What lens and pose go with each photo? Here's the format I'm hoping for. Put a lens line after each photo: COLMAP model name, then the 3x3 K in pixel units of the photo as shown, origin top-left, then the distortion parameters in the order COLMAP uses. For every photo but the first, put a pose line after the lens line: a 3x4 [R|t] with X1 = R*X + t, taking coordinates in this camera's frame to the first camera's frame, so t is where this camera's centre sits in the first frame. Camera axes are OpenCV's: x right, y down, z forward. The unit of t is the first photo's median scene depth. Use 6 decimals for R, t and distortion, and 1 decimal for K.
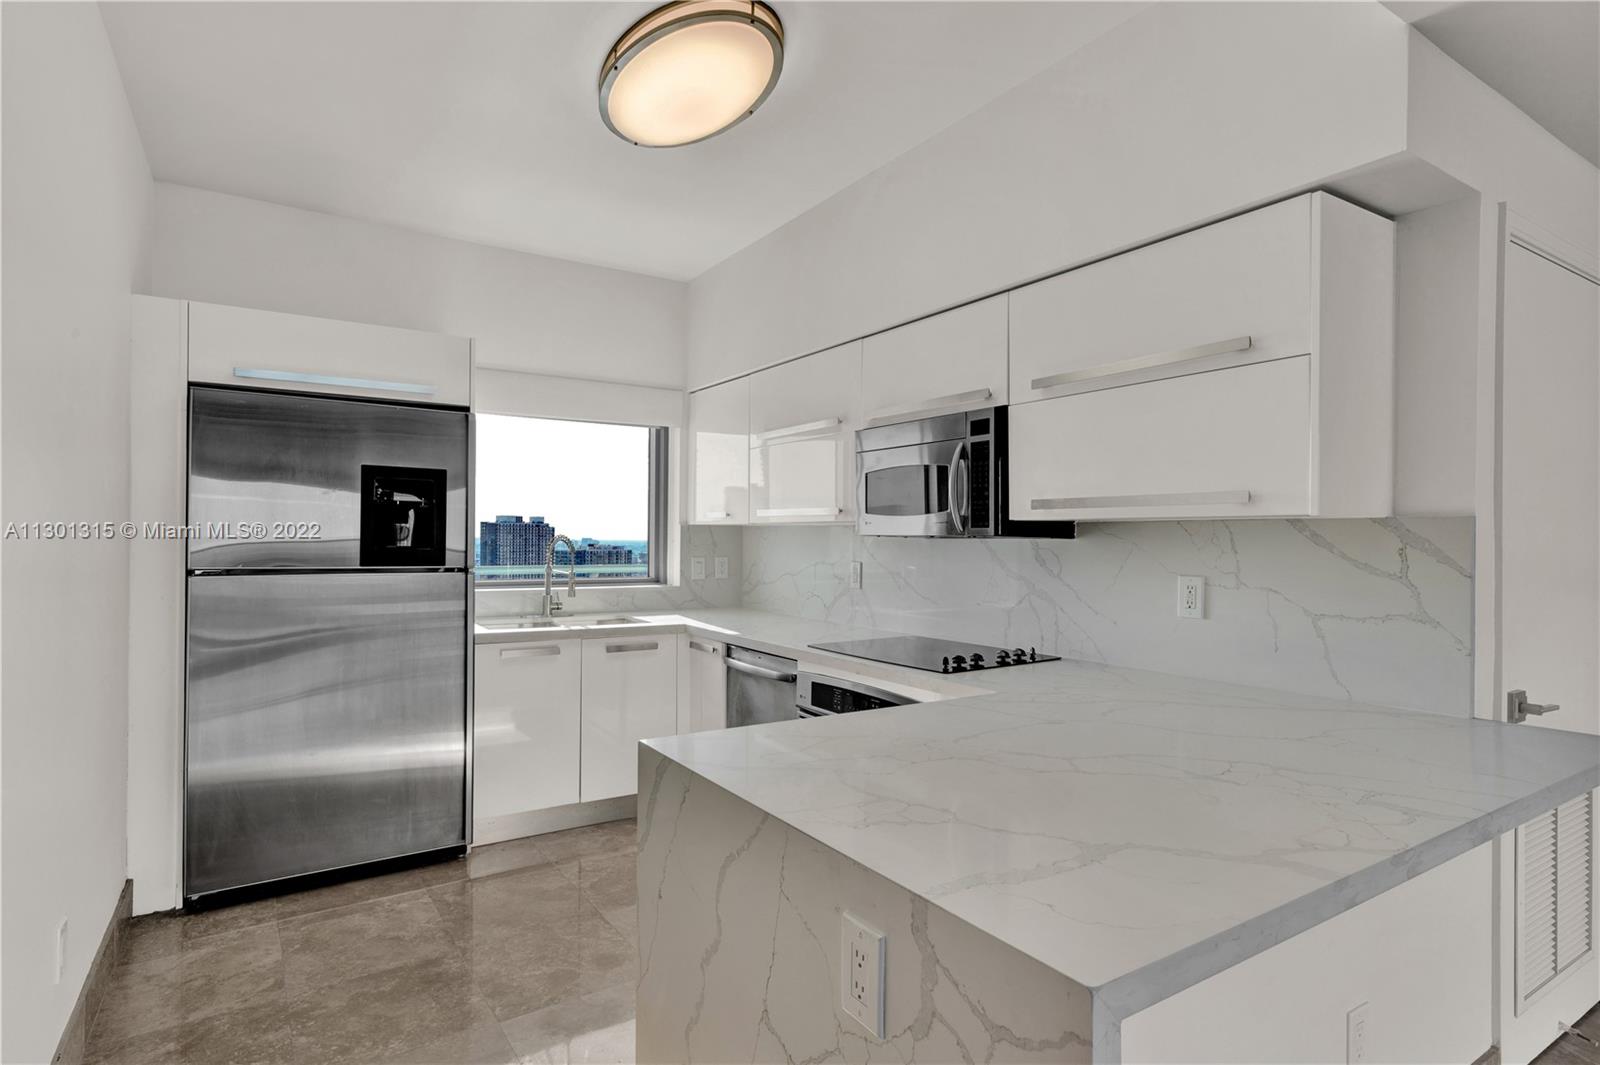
lens RADIAL K [[819.2, 0, 793.6], [0, 819.2, 539.1], [0, 0, 1]] dist [-0.000720, 0.000311]
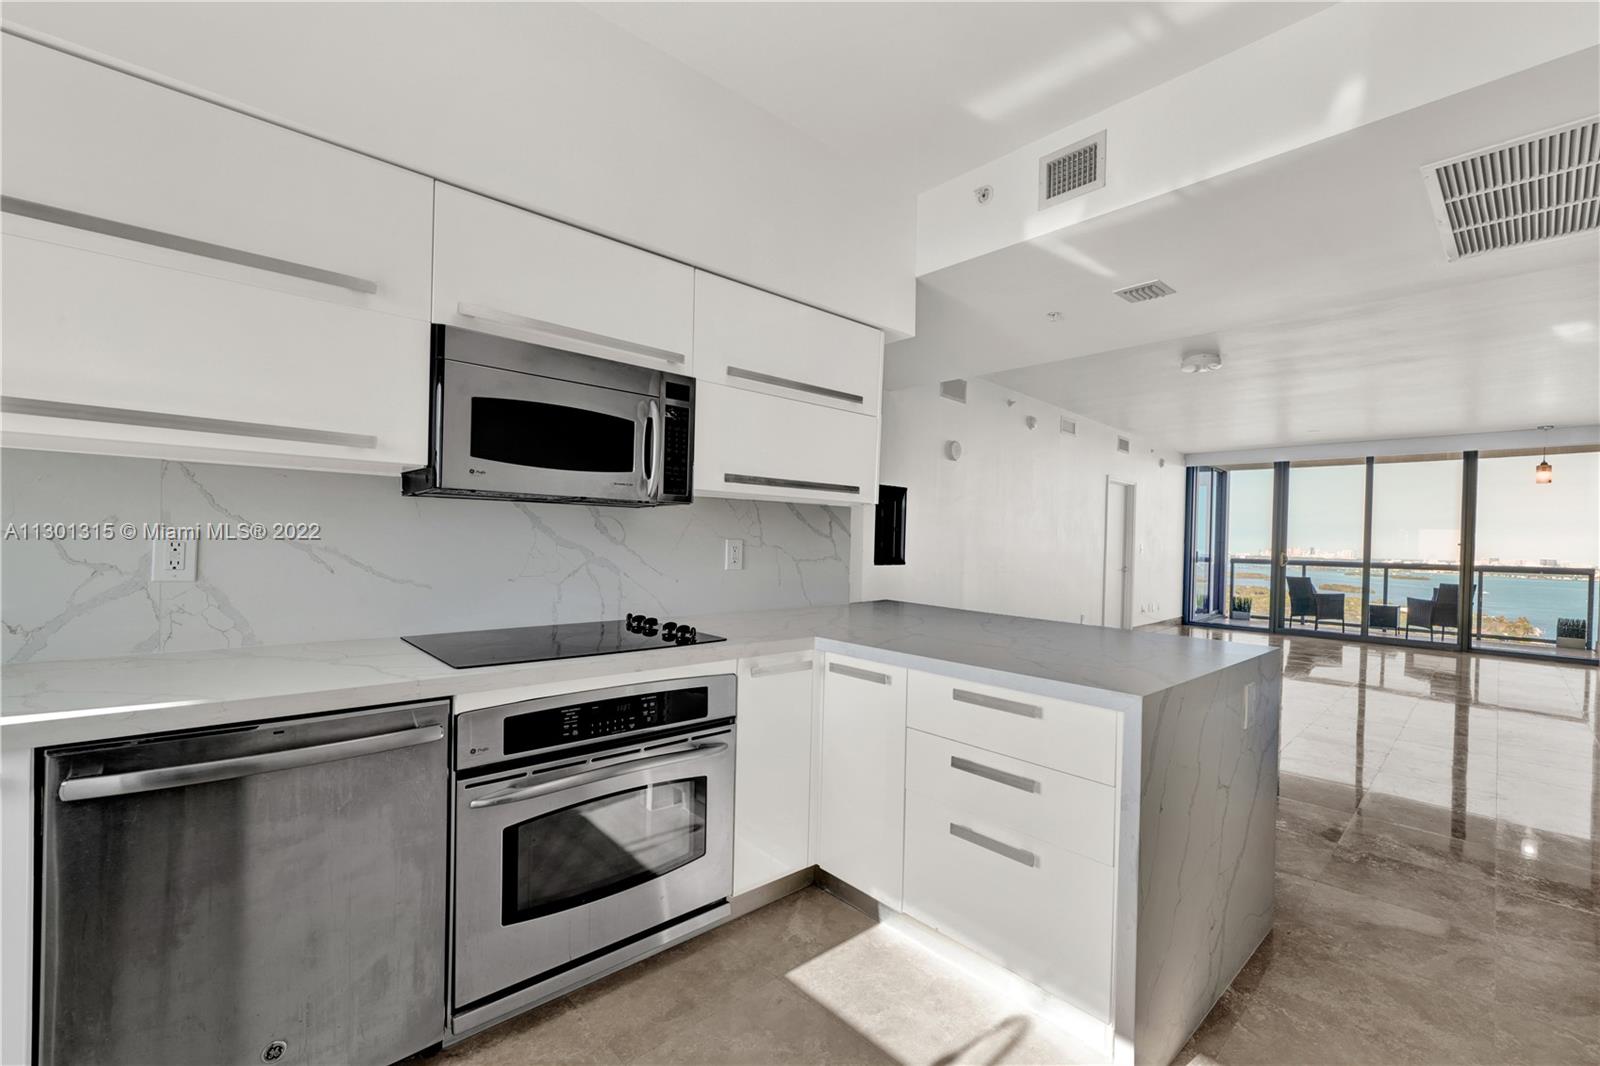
lens RADIAL K [[652.4, 0, 807.3], [0, 652.4, 534.5], [0, 0, 1]] dist [-0.002706, -0.000162]
pose [[-0.159022, -0.001742, 0.987273, -0.754291], [-0.021323, 0.999771, -0.001670, 0.043579], [-0.987045, -0.021317, -0.159023, 1.266177]]
